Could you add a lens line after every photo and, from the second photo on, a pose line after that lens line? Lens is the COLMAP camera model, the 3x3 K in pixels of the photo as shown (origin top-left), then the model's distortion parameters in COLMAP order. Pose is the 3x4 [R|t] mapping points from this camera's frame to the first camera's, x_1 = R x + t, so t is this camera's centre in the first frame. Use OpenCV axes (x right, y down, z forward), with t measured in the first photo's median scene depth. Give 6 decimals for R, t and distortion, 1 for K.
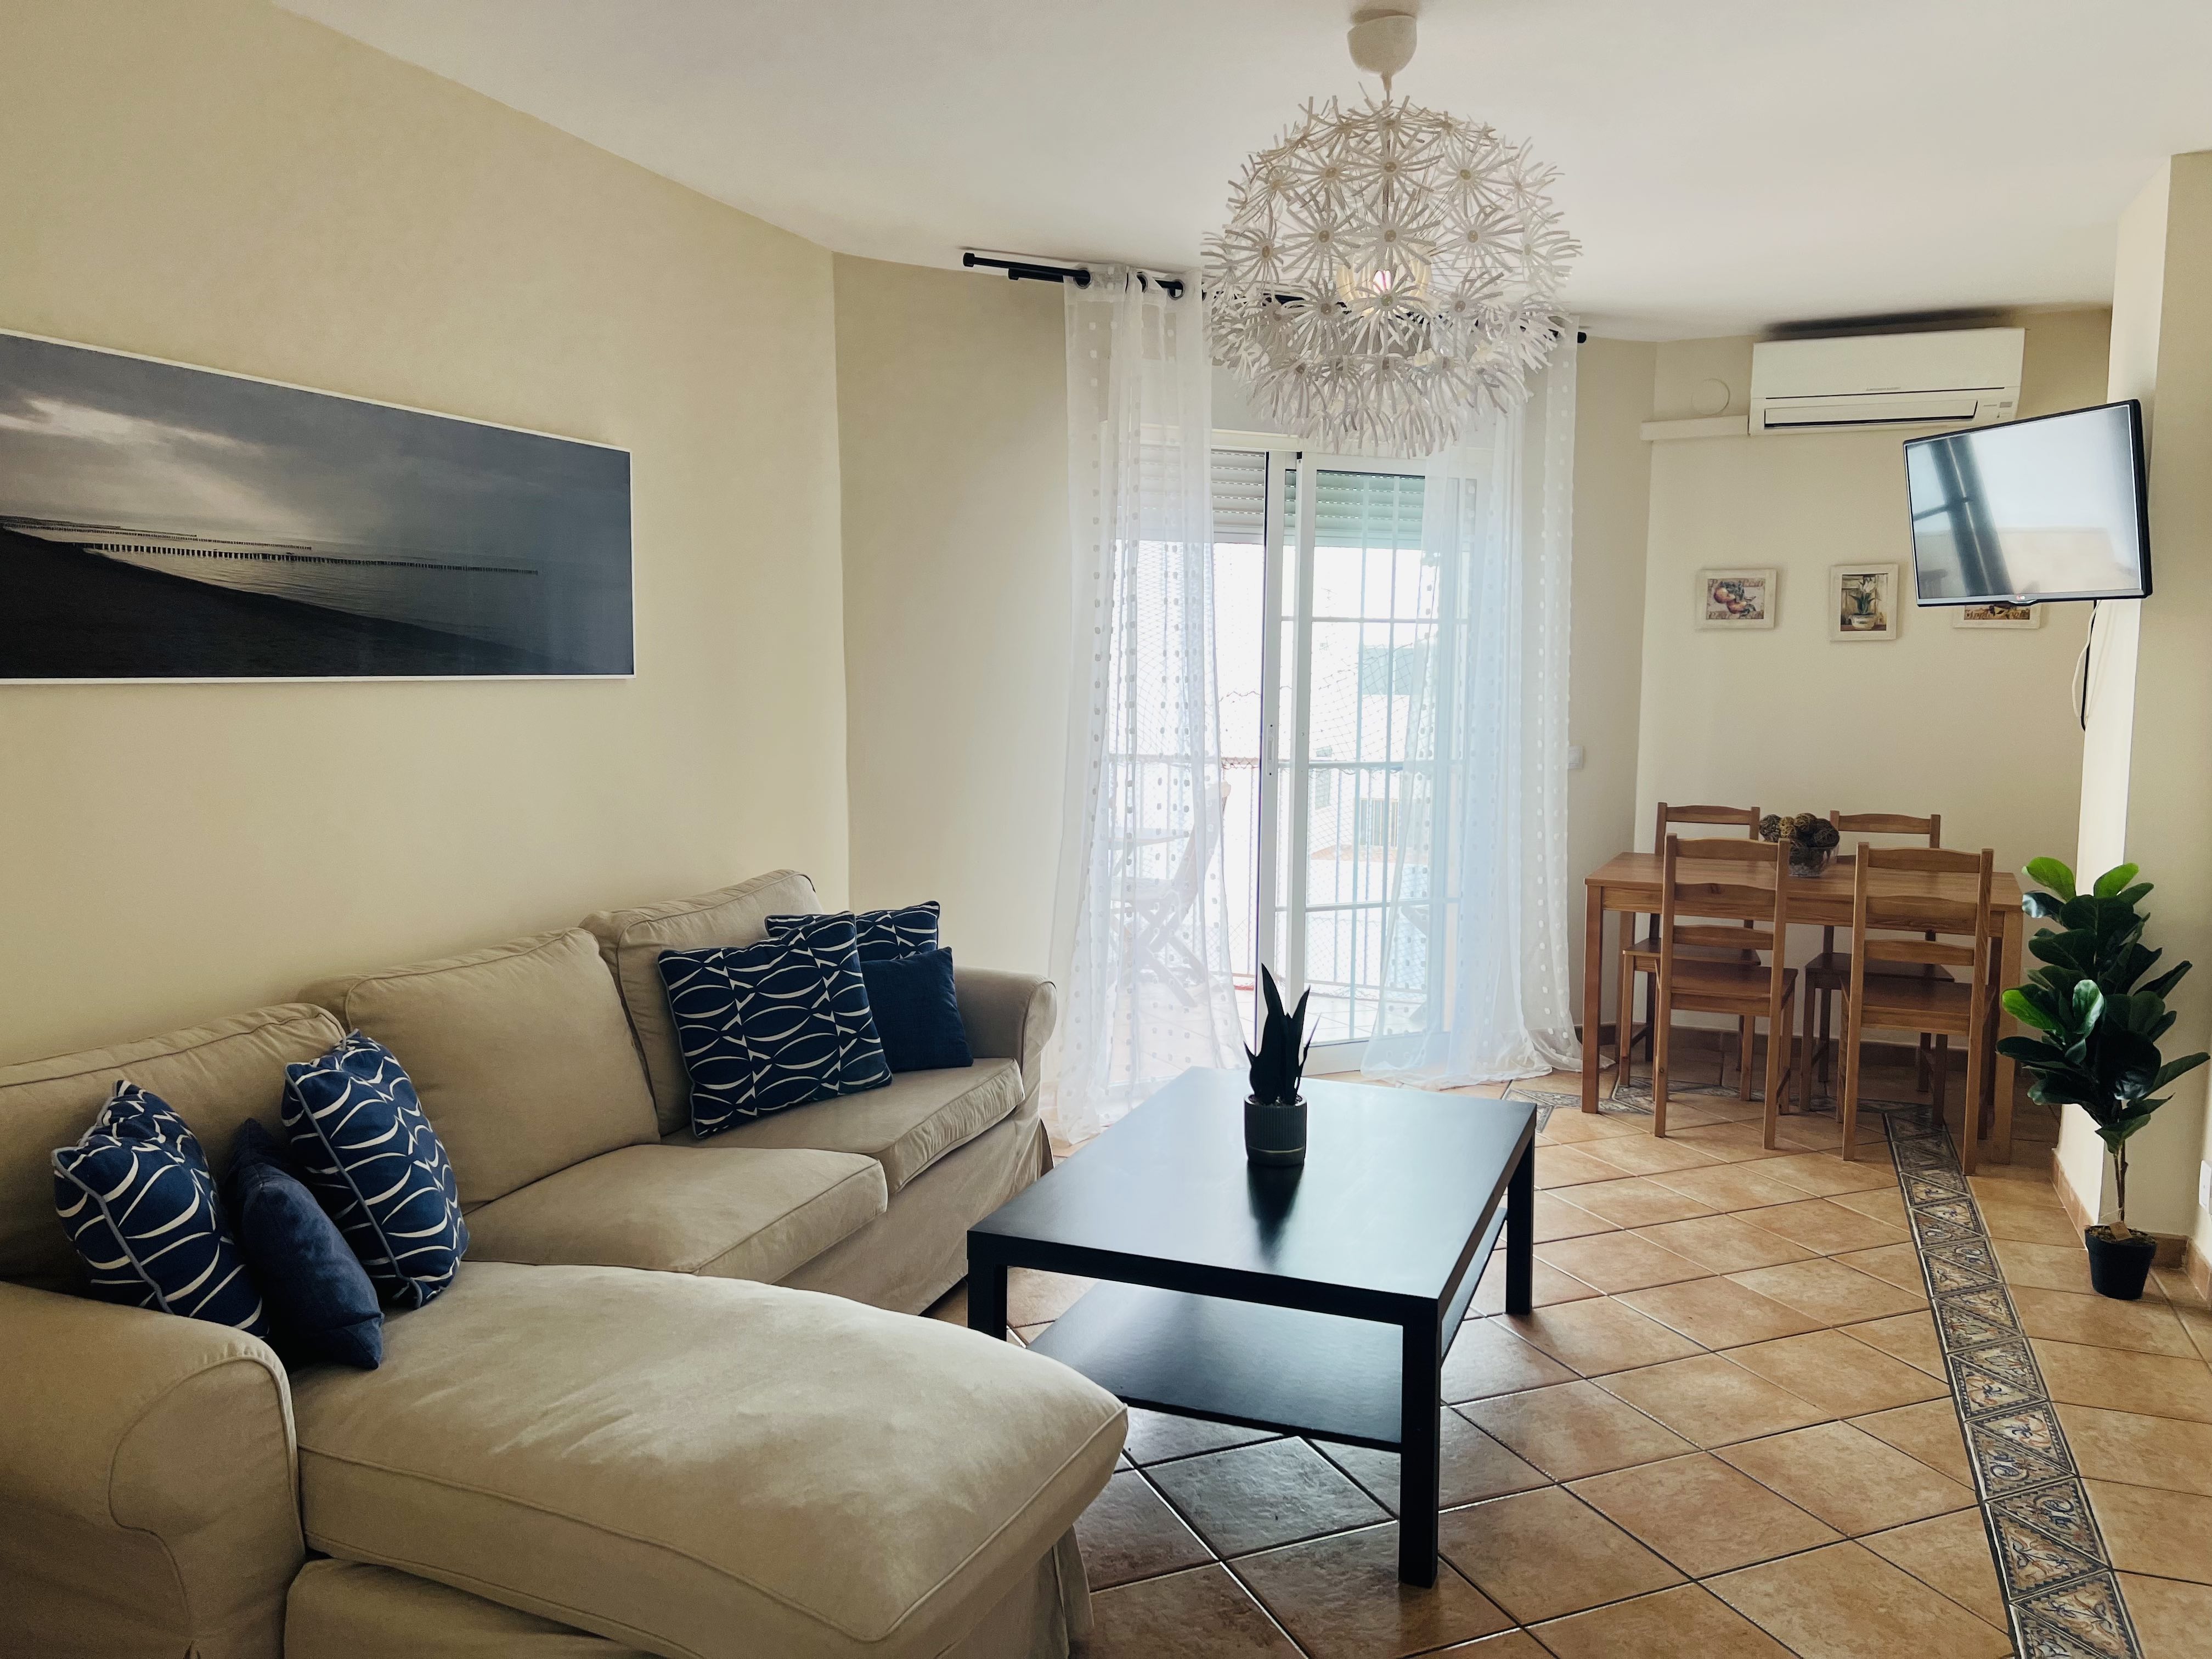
lens RADIAL K [[1636.0, 0, 1106.0], [0, 1636.0, 829.5], [0, 0, 1]] dist [0.001466, 0.001083]
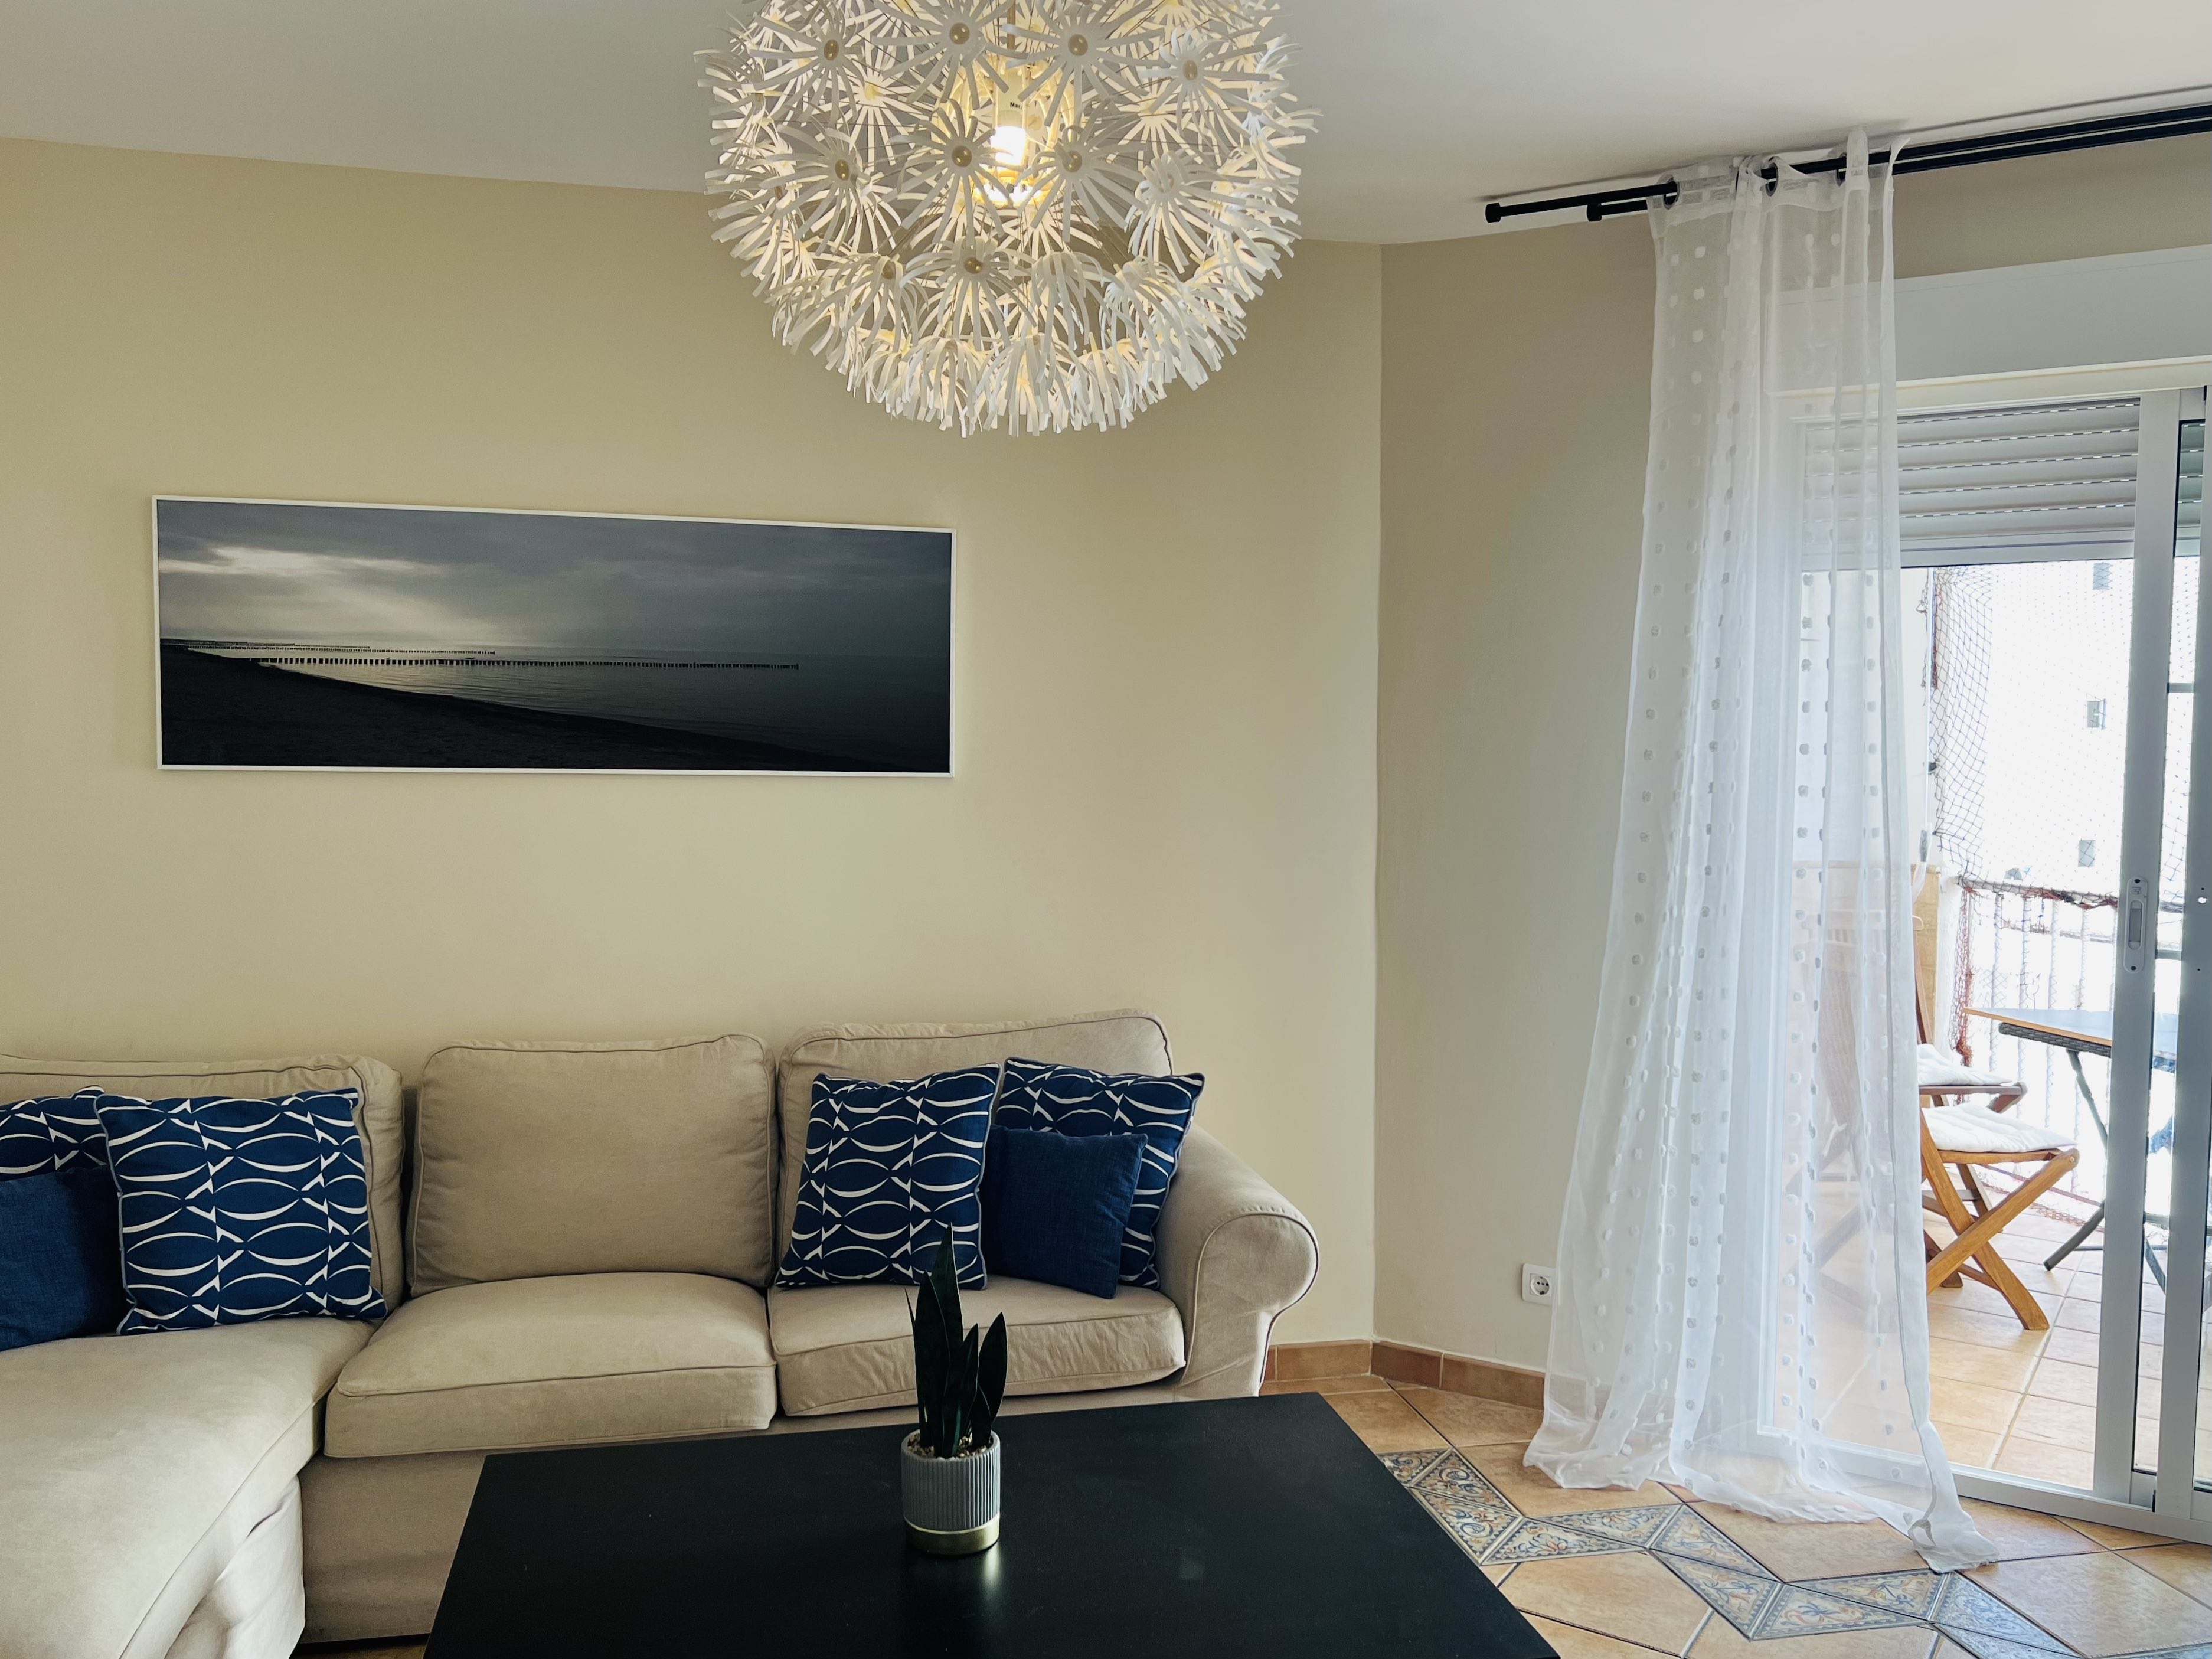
lens RADIAL K [[1769.1, 0, 1106.0], [0, 1769.1, 829.5], [0, 0, 1]] dist [0.063109, -0.085231]
pose [[0.561634, 0.044001, -0.826215, 0.724712], [-0.092892, 0.995625, -0.010121, -0.076068], [0.822155, 0.082433, 0.563264, 0.646357]]
